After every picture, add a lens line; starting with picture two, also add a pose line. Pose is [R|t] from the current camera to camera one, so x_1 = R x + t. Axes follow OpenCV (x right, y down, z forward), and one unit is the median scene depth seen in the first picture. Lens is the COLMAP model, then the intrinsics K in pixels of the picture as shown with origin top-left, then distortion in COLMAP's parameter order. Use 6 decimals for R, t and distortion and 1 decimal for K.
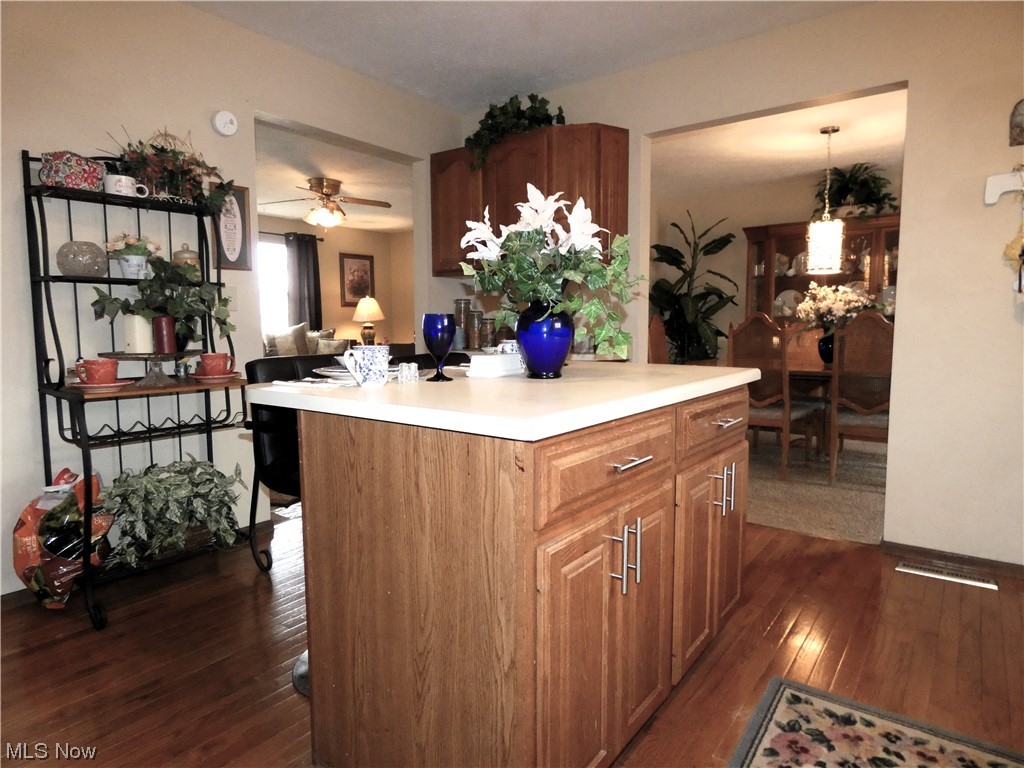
lens RADIAL K [[613.4, 0, 510.9], [0, 613.4, 381.1], [0, 0, 1]] dist [-0.002788, 0.000389]
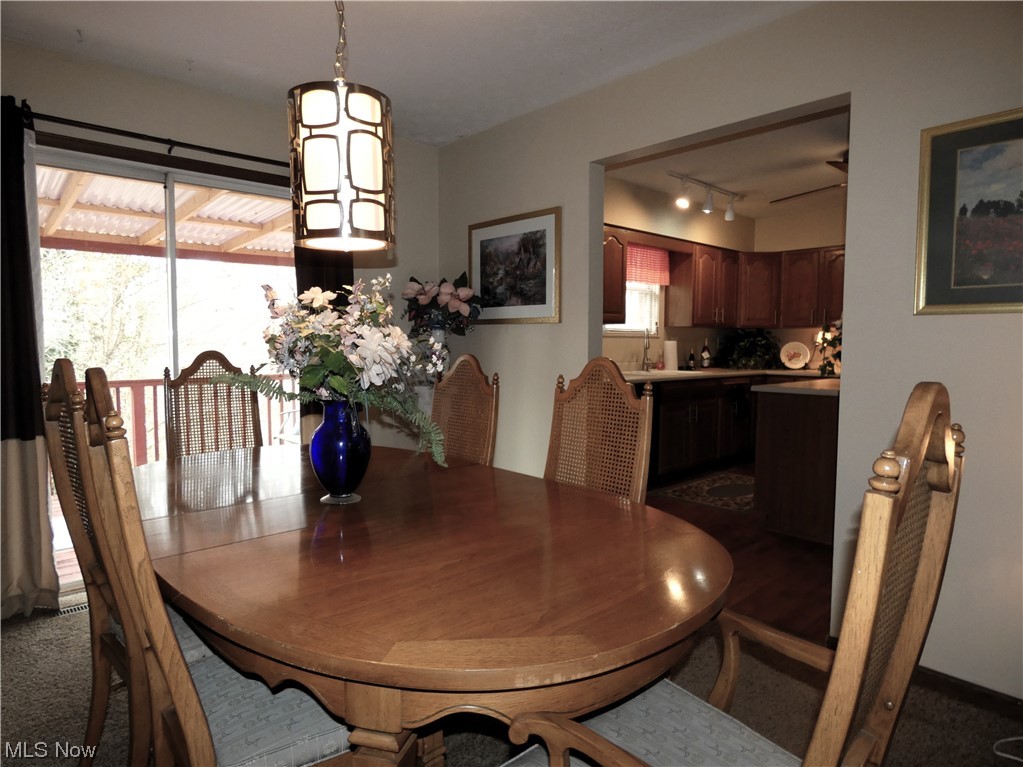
lens RADIAL K [[613.2, 0, 508.6], [0, 613.2, 383.1], [0, 0, 1]] dist [-0.010944, -0.000333]
pose [[-0.982510, -0.011688, 0.185841, 0.255192], [0.018193, 0.987228, 0.158275, -0.111159], [-0.185317, 0.158887, -0.969749, 0.961899]]
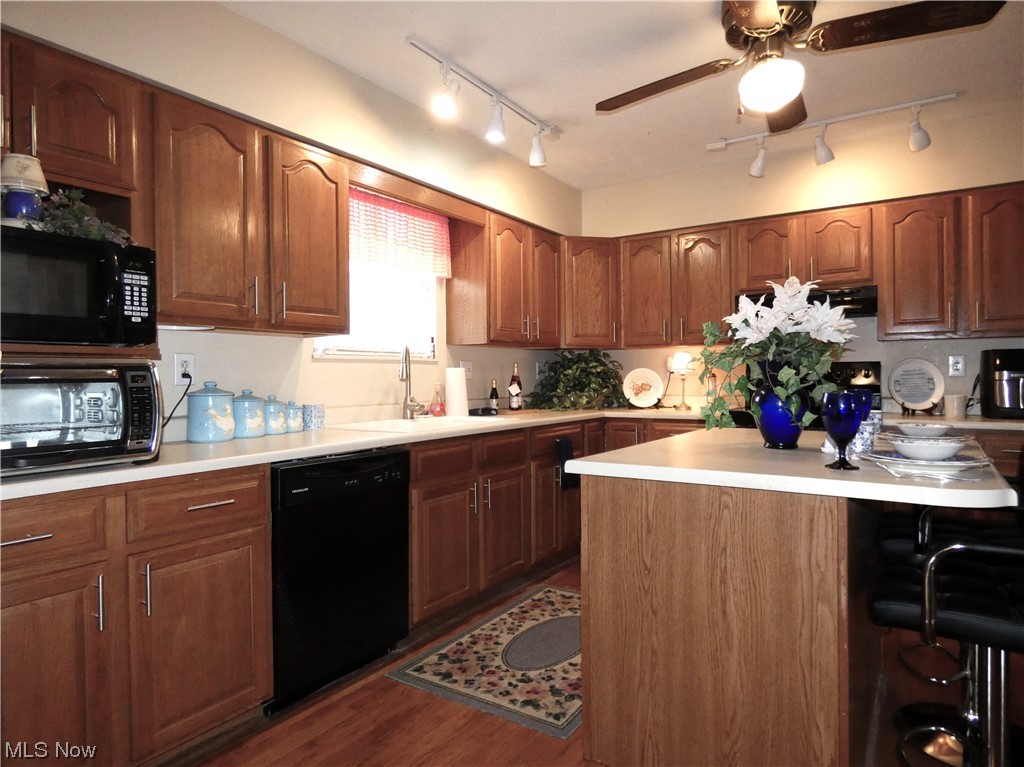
lens RADIAL K [[613.4, 0, 510.9], [0, 613.4, 380.6], [0, 0, 1]] dist [-0.002788, 0.000389]
pose [[-0.998518, 0.014583, -0.052437, 0.165721], [0.009227, 0.994848, 0.100962, -0.067836], [0.053639, 0.100328, -0.993507, 0.574175]]
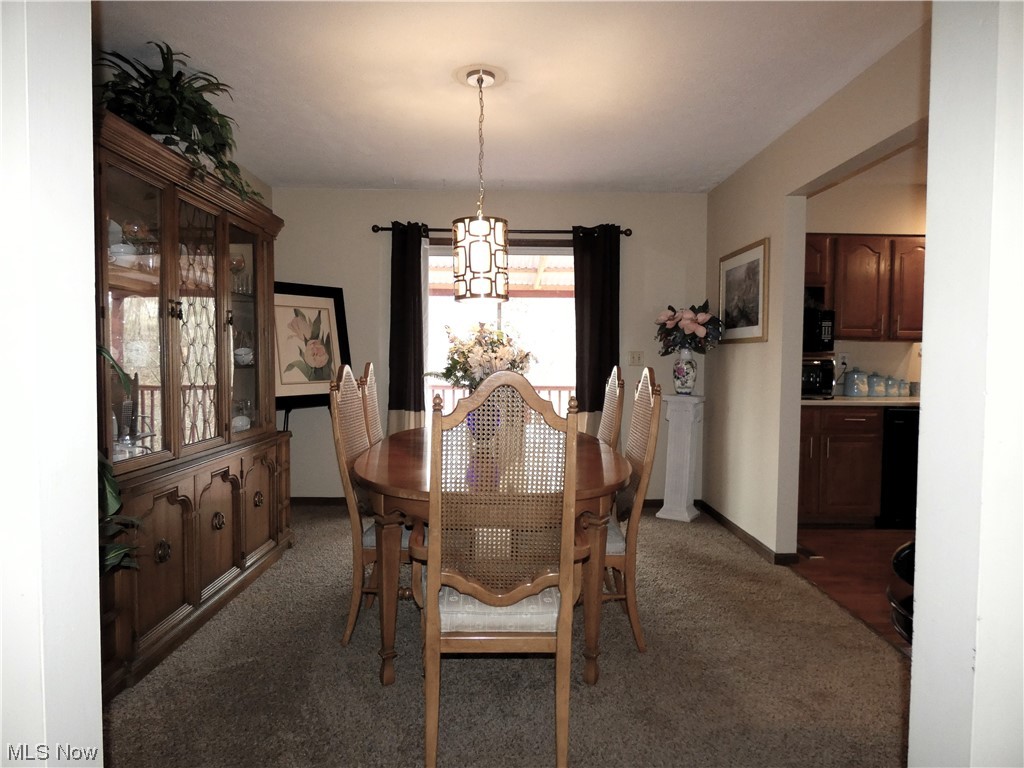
lens RADIAL K [[613.4, 0, 510.9], [0, 613.4, 381.1], [0, 0, 1]] dist [-0.002788, 0.000389]
pose [[-0.610866, -0.031515, 0.791106, -0.007077], [0.065589, 0.993759, 0.090233, -0.109437], [-0.789012, 0.107008, -0.604987, 0.983630]]
